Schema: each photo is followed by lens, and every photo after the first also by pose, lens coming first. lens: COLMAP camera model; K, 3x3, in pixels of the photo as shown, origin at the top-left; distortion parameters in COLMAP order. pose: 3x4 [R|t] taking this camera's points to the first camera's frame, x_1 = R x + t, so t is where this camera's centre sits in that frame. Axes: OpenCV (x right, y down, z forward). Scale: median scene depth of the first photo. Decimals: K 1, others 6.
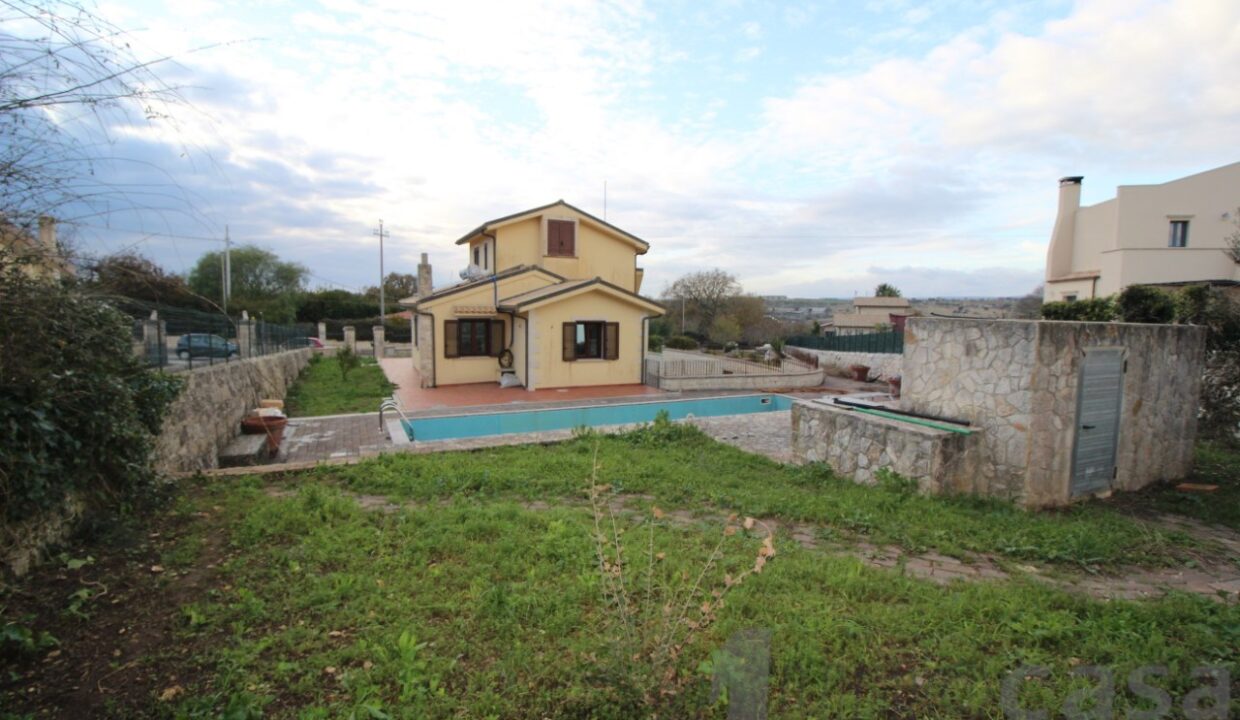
lens RADIAL K [[573.5, 0, 617.9], [0, 573.5, 362.6], [0, 0, 1]] dist [-0.000230, -0.012733]
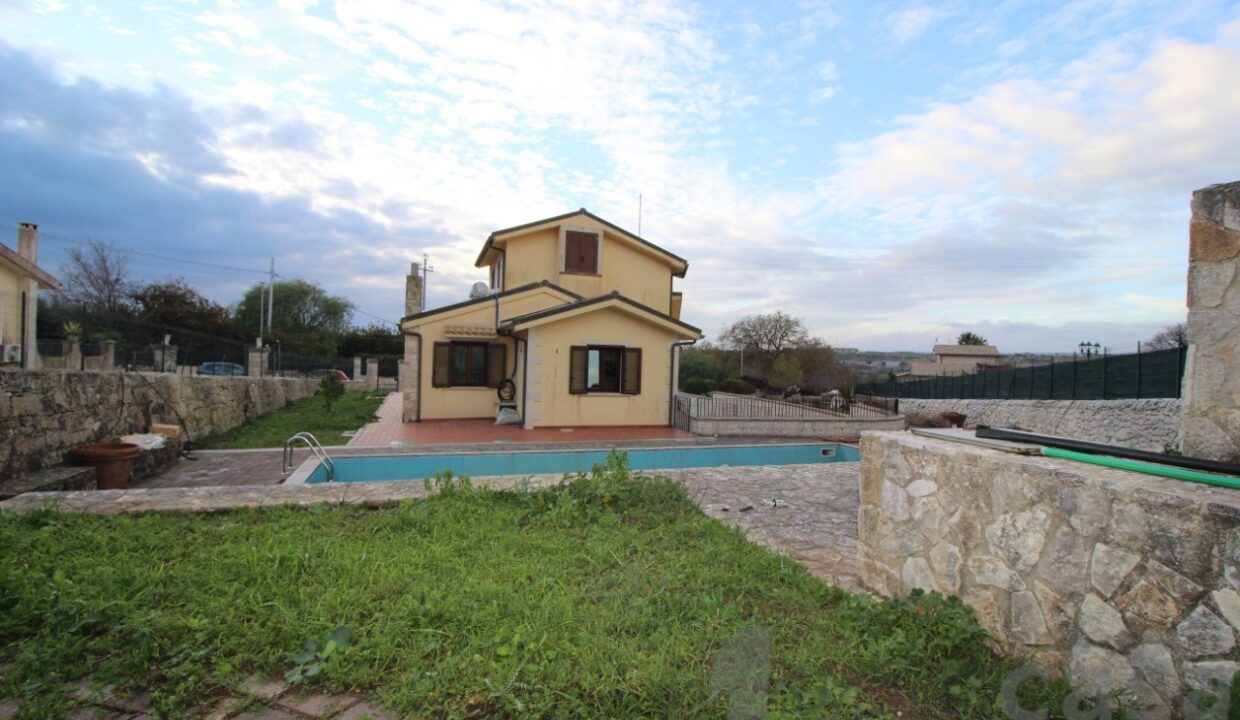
lens RADIAL K [[573.5, 0, 623.6], [0, 573.5, 368.9], [0, 0, 1]] dist [-0.000230, -0.012733]
pose [[0.994523, 0.021338, -0.102316, 0.050704], [-0.029097, 0.996763, -0.074950, 0.016912], [0.100385, 0.077517, 0.991924, 0.166108]]
